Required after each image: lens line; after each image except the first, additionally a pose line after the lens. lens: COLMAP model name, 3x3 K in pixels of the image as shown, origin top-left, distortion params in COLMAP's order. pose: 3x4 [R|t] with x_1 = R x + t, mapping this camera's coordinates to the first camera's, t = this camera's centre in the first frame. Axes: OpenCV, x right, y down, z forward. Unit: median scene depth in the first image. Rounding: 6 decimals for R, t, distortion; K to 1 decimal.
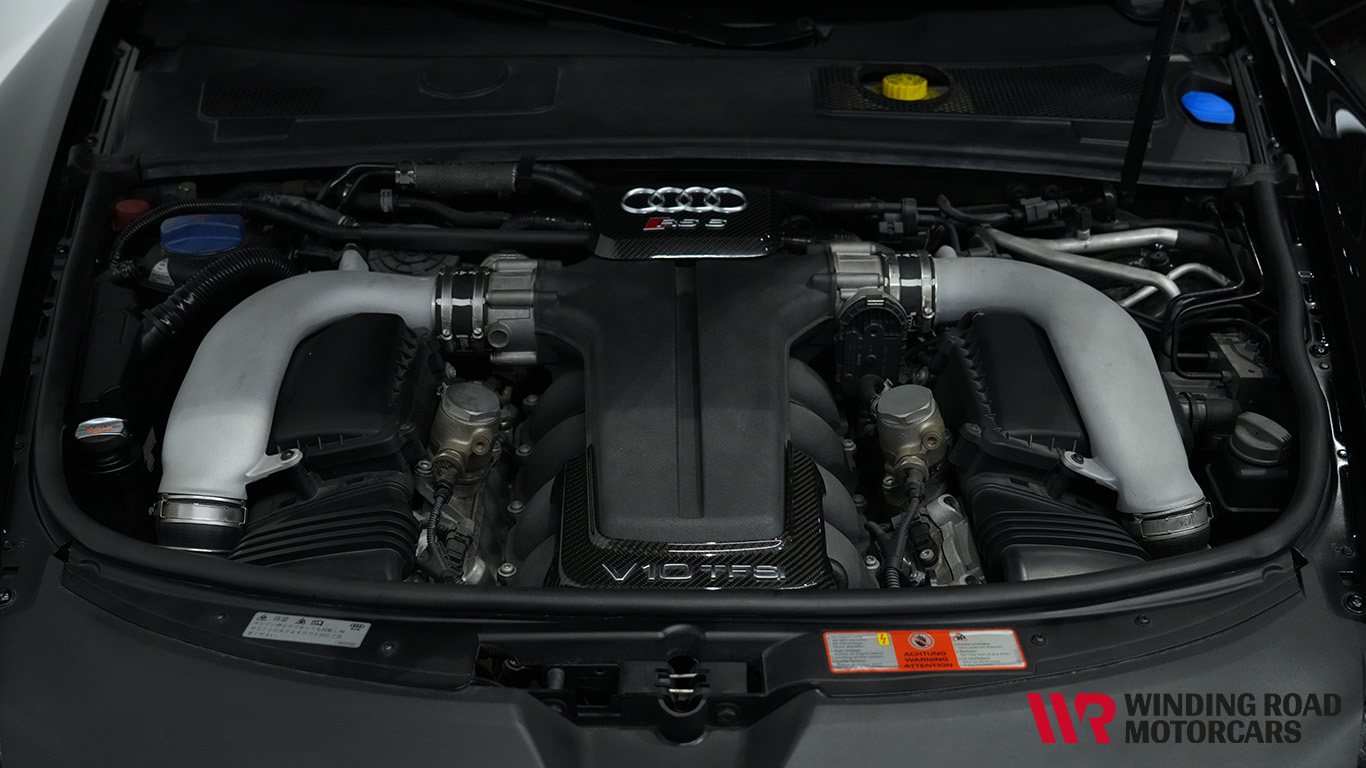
lens RADIAL K [[1507.6, 0, 688.1], [0, 1507.6, 385.7], [0, 0, 1]] dist [-0.004868, 0.000000]
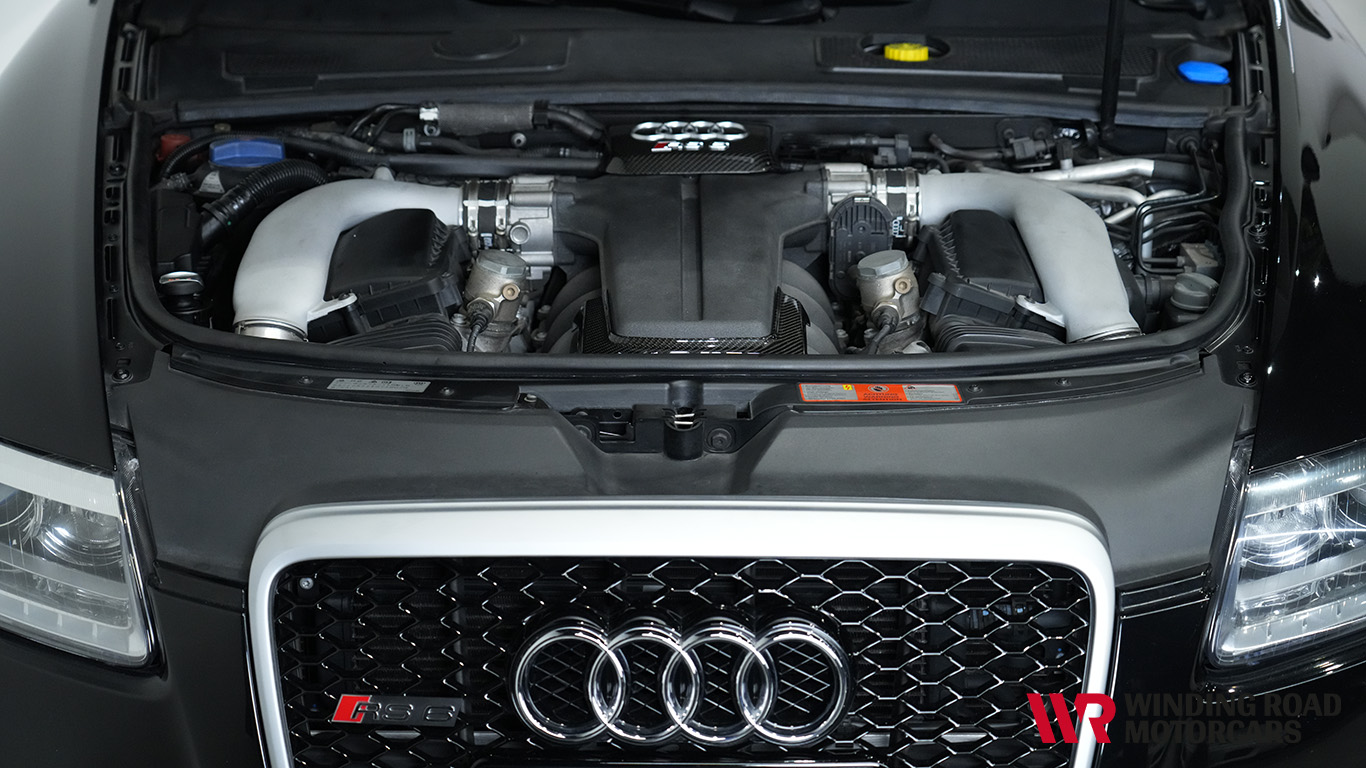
lens RADIAL K [[2588.5, 0, 683.2], [0, 2588.5, 384.8], [0, 0, 1]] dist [0.000189, 0.000000]
pose [[0.999925, -0.001841, -0.012090, 0.015619], [-0.000599, 0.980058, -0.198713, 0.442463], [0.012215, 0.198705, 0.979983, -0.811607]]
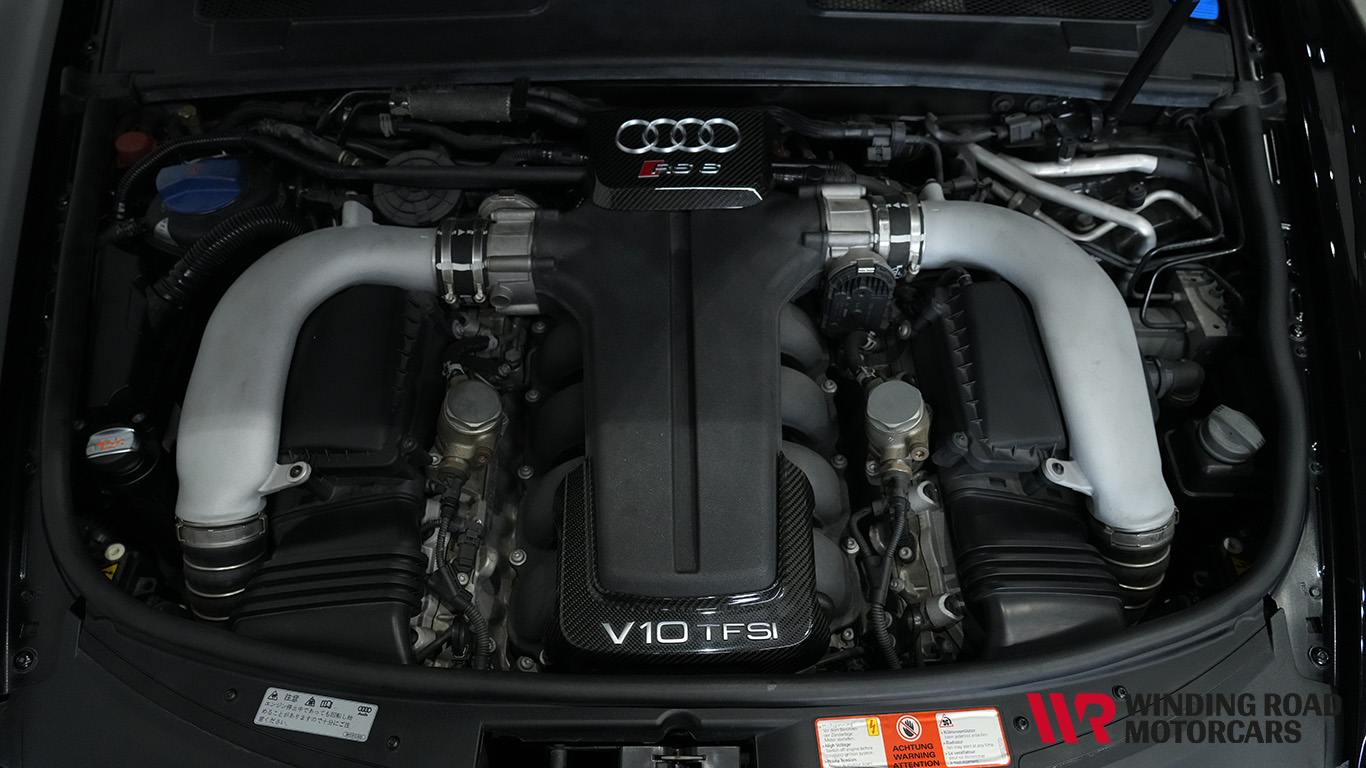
lens RADIAL K [[922.8, 0, 688.1], [0, 922.8, 383.8], [0, 0, 1]] dist [0.001598, -0.002119]
pose [[0.999982, -0.004456, 0.004122, 0.000711], [0.002460, 0.918240, 0.396016, -0.226470], [-0.005549, -0.395999, 0.918234, 0.385641]]
